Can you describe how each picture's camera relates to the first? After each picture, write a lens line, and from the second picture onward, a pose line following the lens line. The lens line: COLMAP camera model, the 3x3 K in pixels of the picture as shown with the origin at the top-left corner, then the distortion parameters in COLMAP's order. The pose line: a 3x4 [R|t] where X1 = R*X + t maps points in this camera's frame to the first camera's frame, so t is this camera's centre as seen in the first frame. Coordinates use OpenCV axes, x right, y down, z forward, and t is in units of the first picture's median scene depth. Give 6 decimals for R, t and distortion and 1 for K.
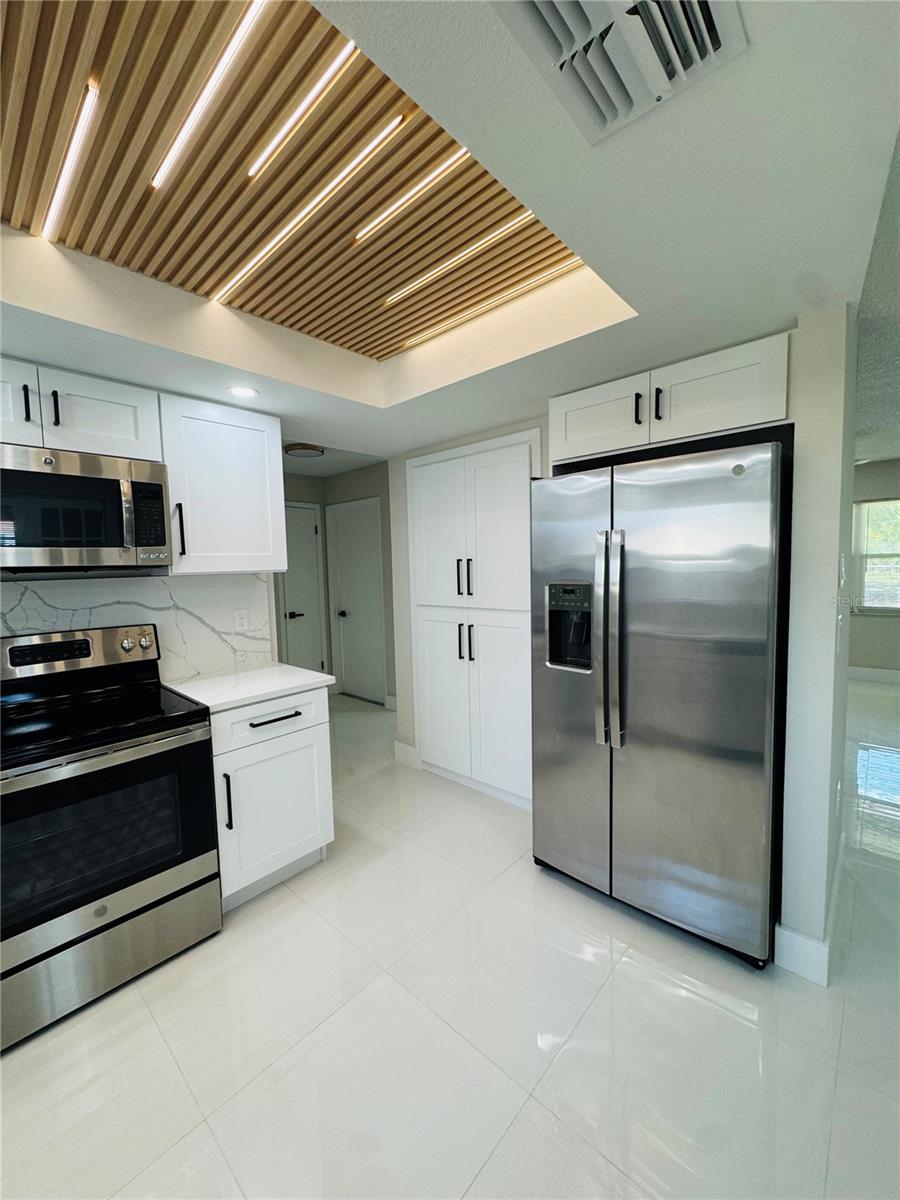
lens RADIAL K [[480.5, 0, 447.3], [0, 480.5, 599.0], [0, 0, 1]] dist [0.001476, 0.000154]
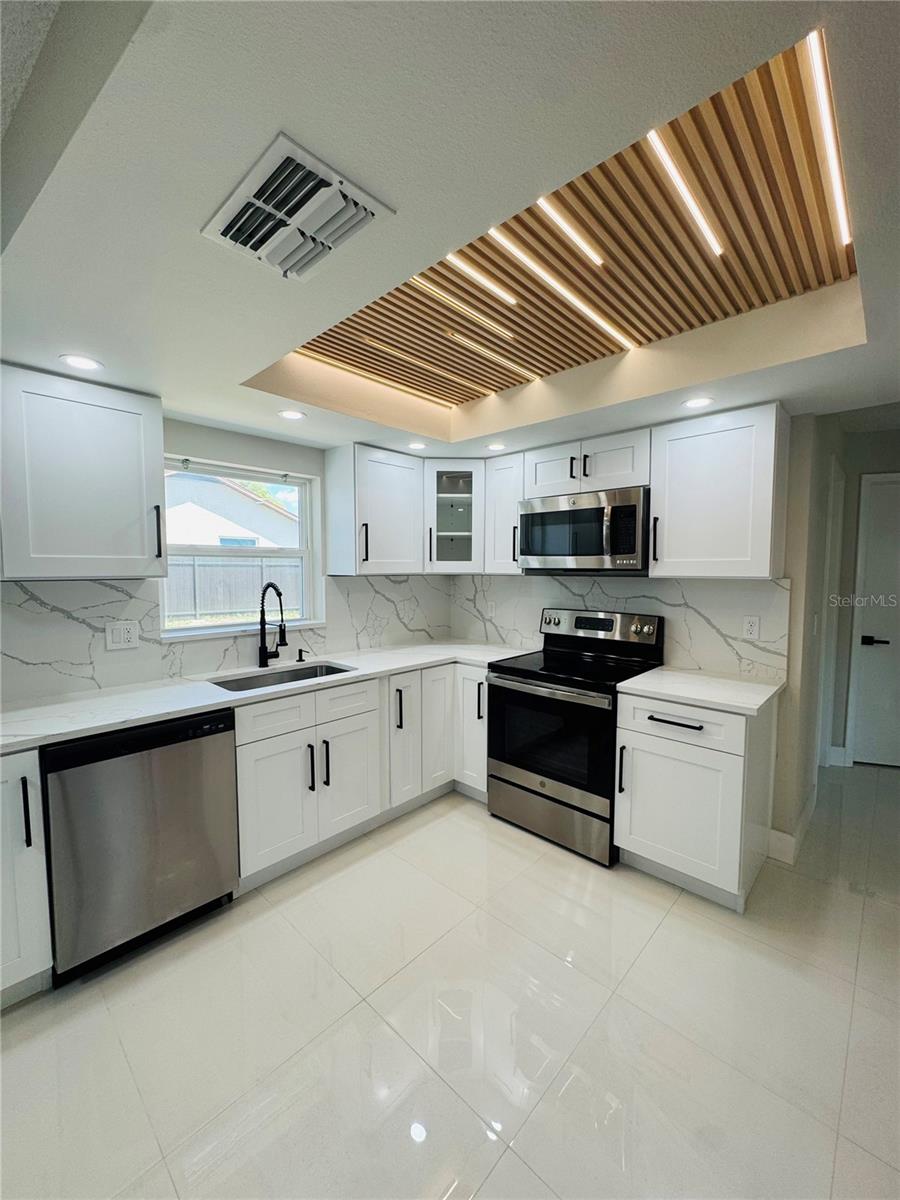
lens RADIAL K [[480.5, 0, 450.5], [0, 480.5, 599.3], [0, 0, 1]] dist [0.001476, 0.000154]
pose [[-0.005658, 0.092057, -0.995738, 0.614543], [-0.074942, 0.992914, 0.092222, -0.065278], [0.997172, 0.075144, 0.001281, 0.485546]]
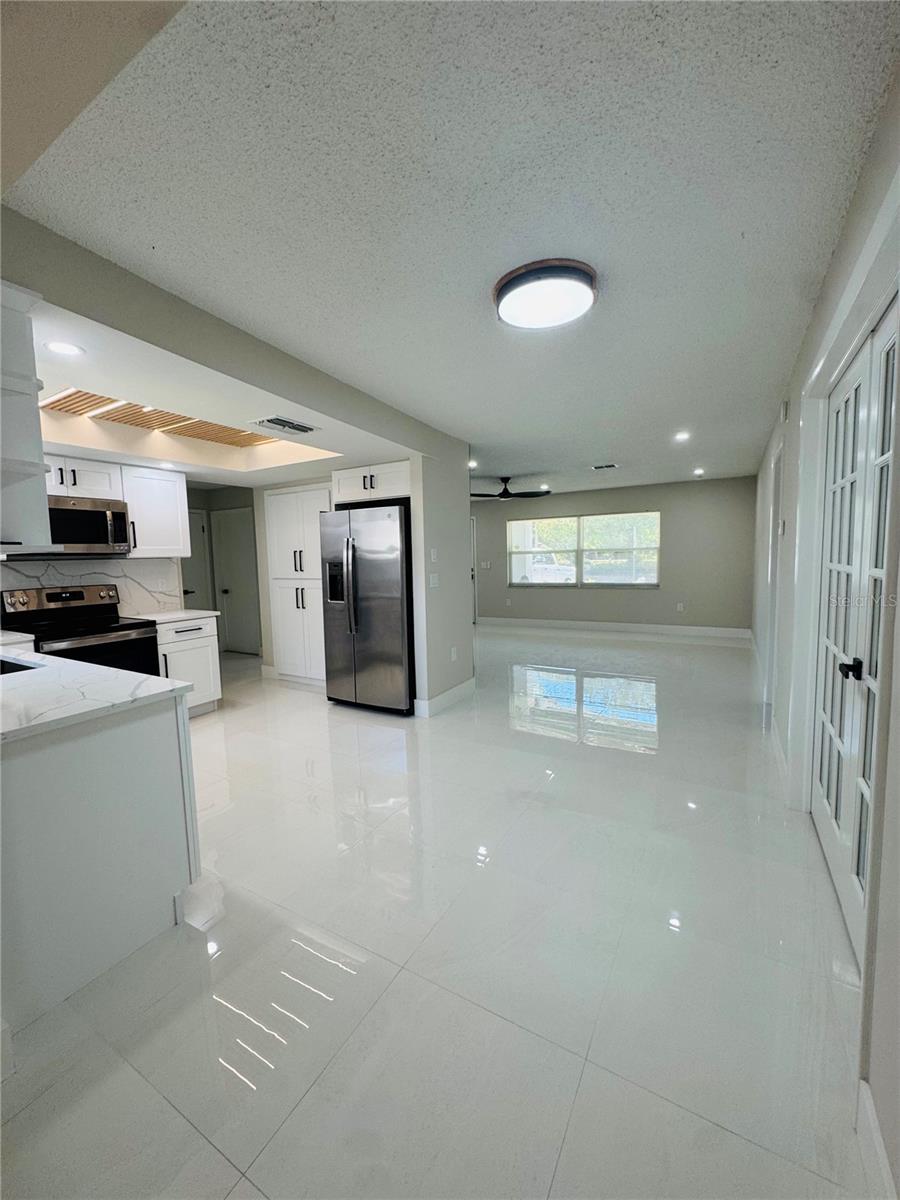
lens RADIAL K [[480.5, 0, 446.9], [0, 480.5, 598.7], [0, 0, 1]] dist [0.001476, 0.000154]
pose [[0.977335, -0.016899, 0.211022, 0.264131], [0.014212, 0.999798, 0.014244, 0.101733], [-0.211220, -0.010923, 0.977377, -1.137175]]
